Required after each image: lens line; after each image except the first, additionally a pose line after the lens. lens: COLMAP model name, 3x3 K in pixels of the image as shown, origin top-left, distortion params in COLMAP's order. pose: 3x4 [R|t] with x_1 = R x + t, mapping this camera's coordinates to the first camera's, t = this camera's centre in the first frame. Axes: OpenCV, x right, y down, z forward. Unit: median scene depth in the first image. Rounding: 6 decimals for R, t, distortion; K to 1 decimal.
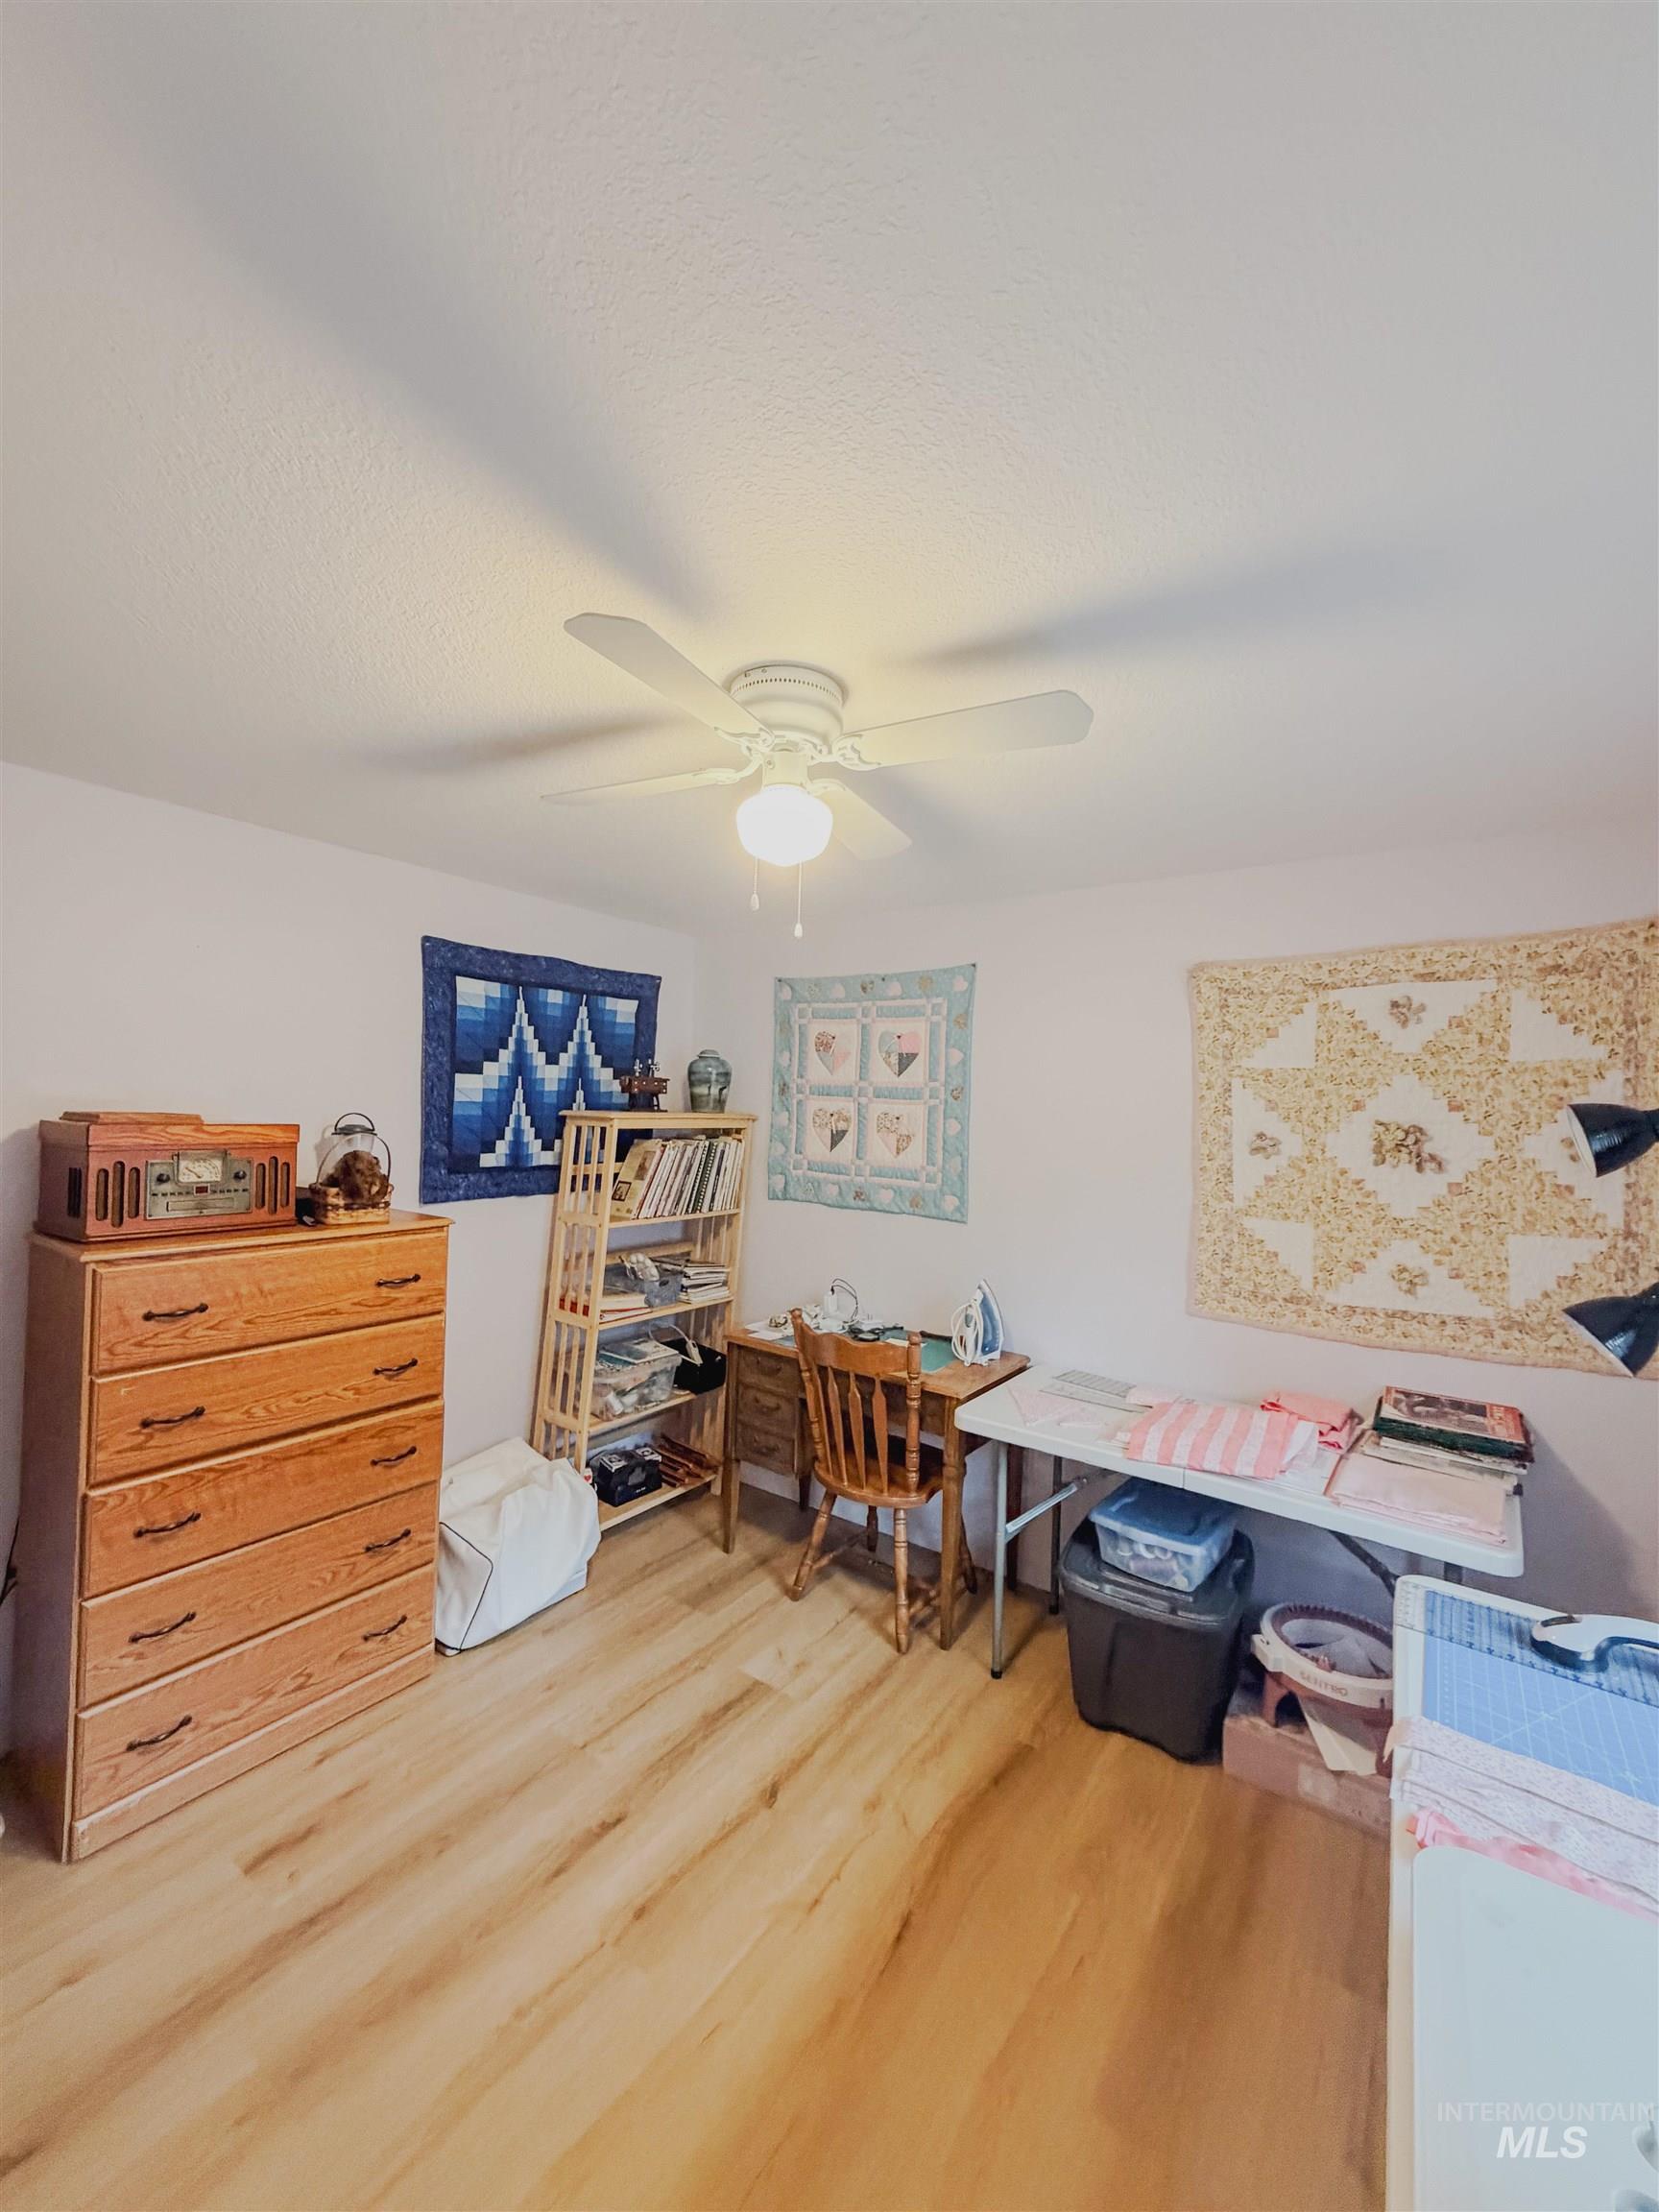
lens RADIAL K [[878.9, 0, 837.4], [0, 878.9, 1101.8], [0, 0, 1]] dist [0.001210, -0.000178]
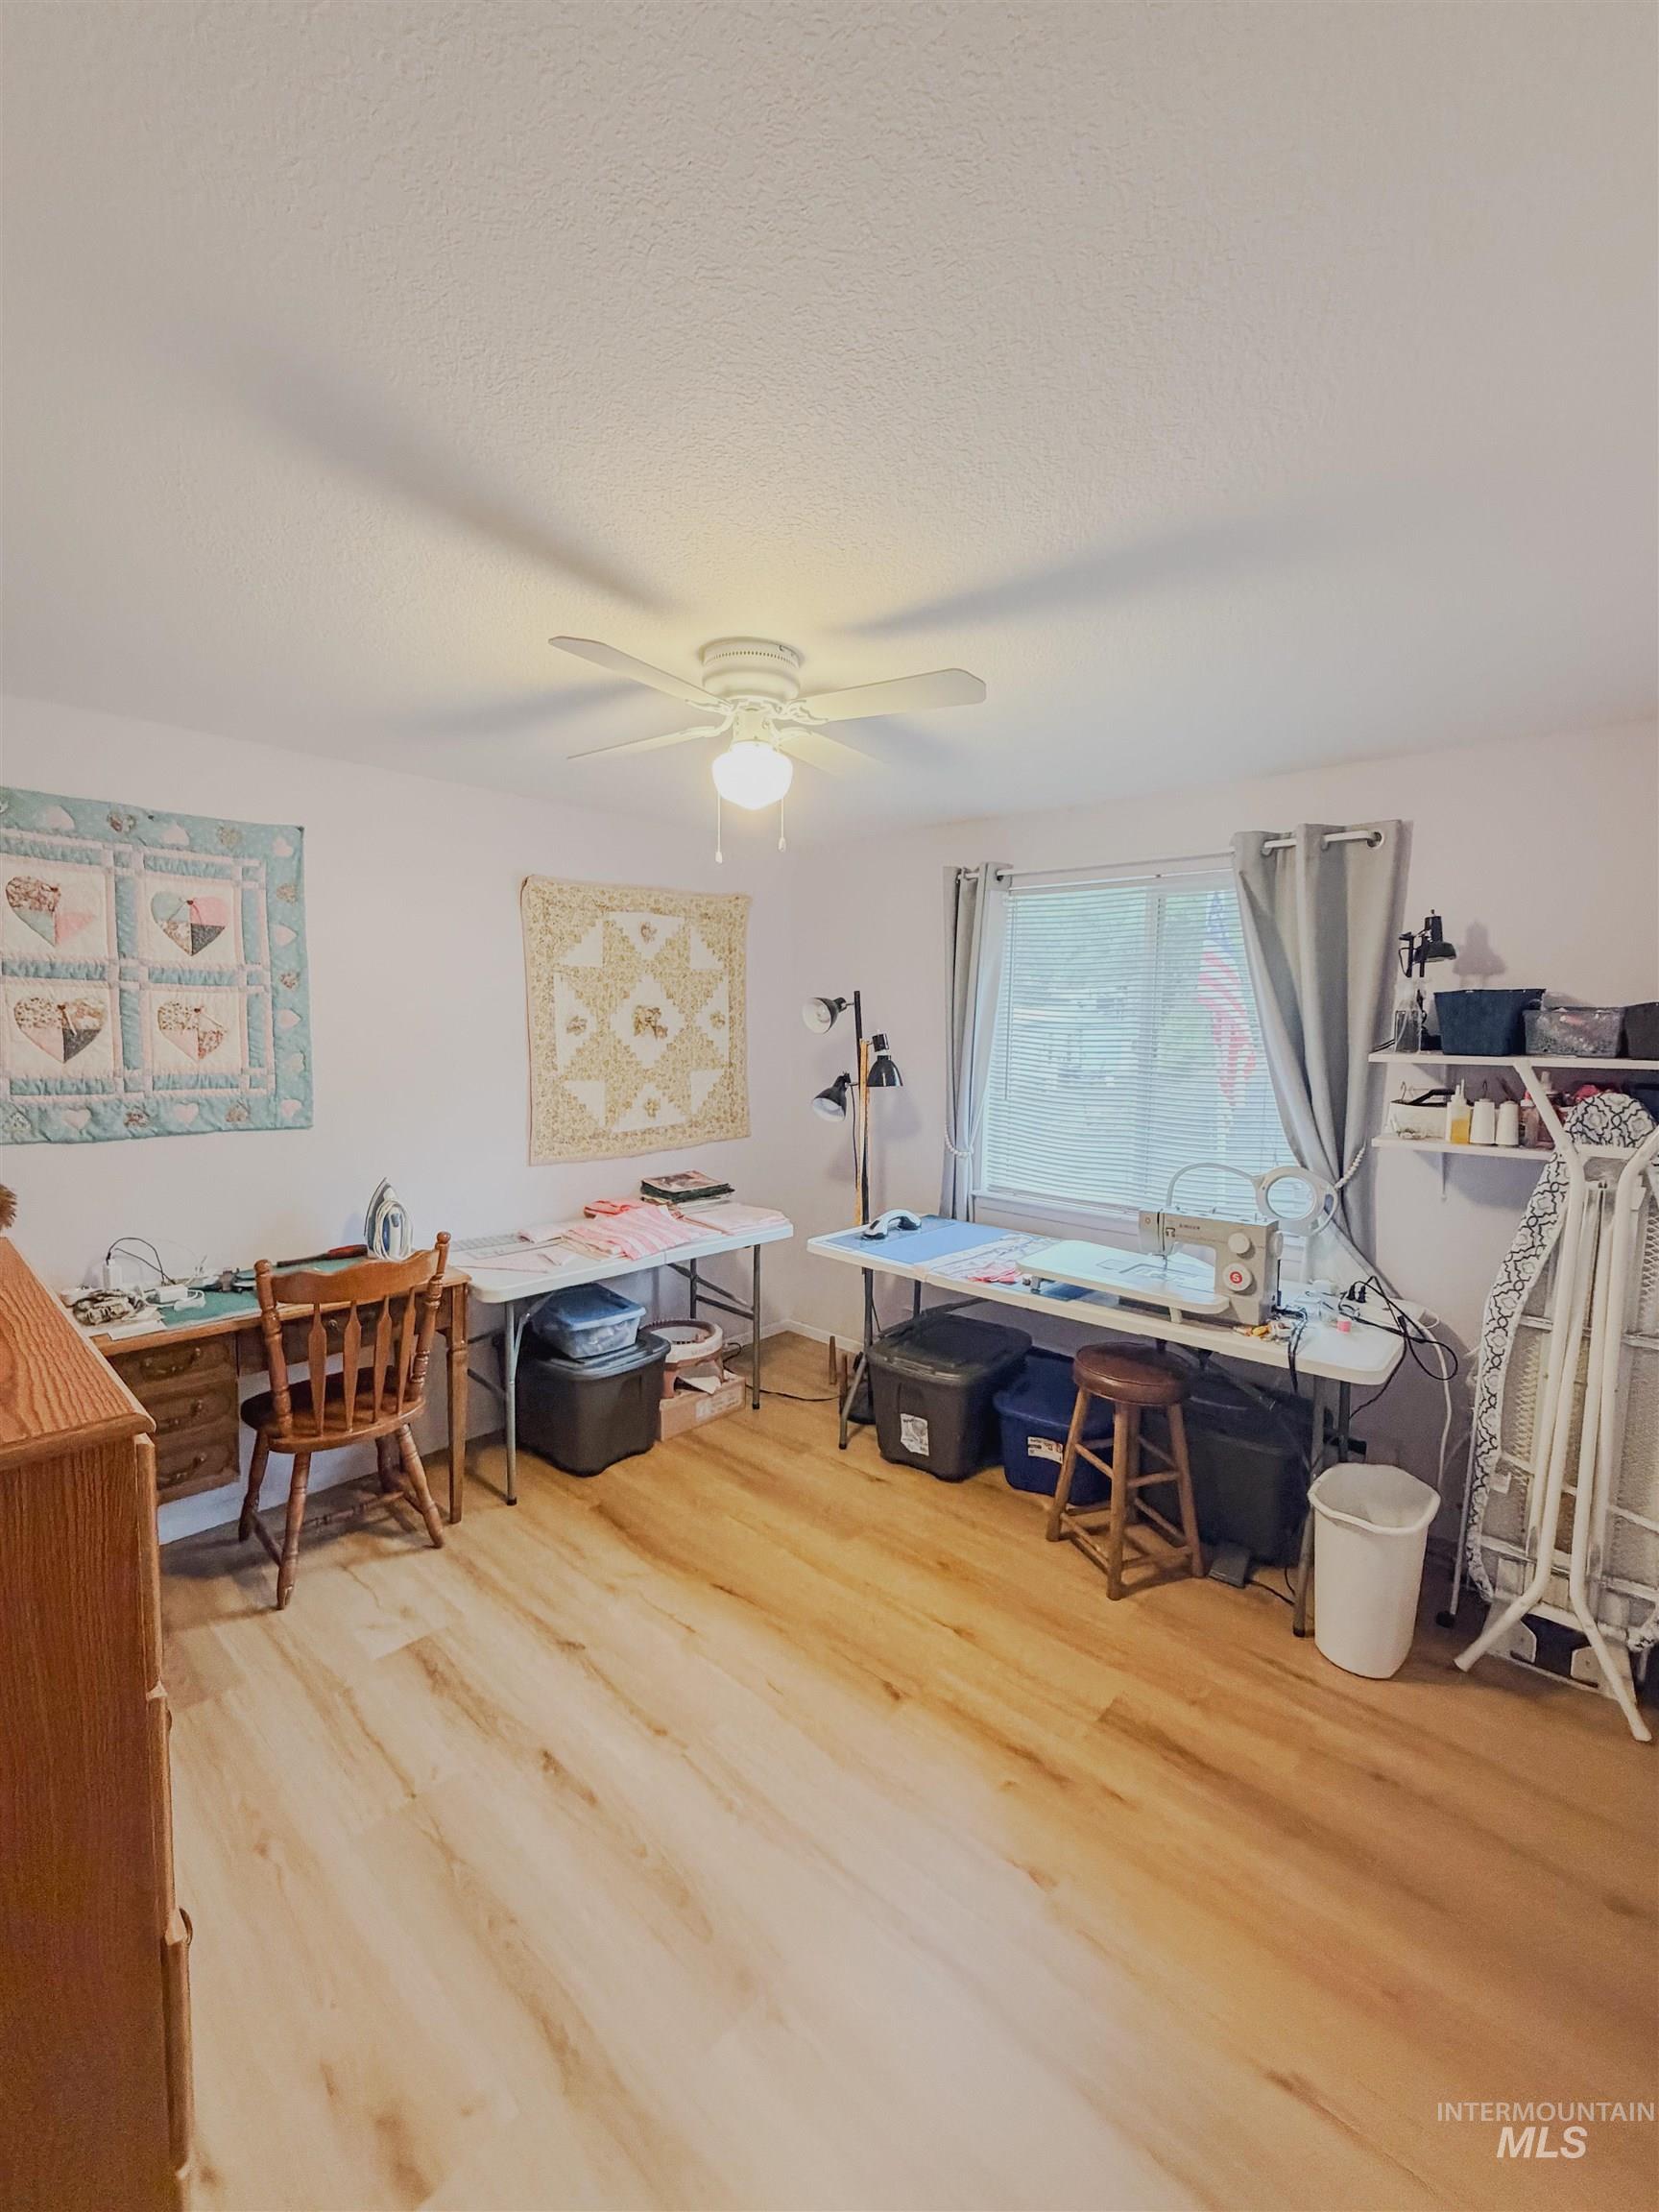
lens RADIAL K [[878.9, 0, 832.9], [0, 878.9, 1104.4], [0, 0, 1]] dist [0.001210, -0.000178]
pose [[0.151597, -0.128940, 0.979996, -0.754188], [-0.018714, 0.990903, 0.133270, -0.015564], [-0.988265, -0.038543, 0.147805, 0.412823]]
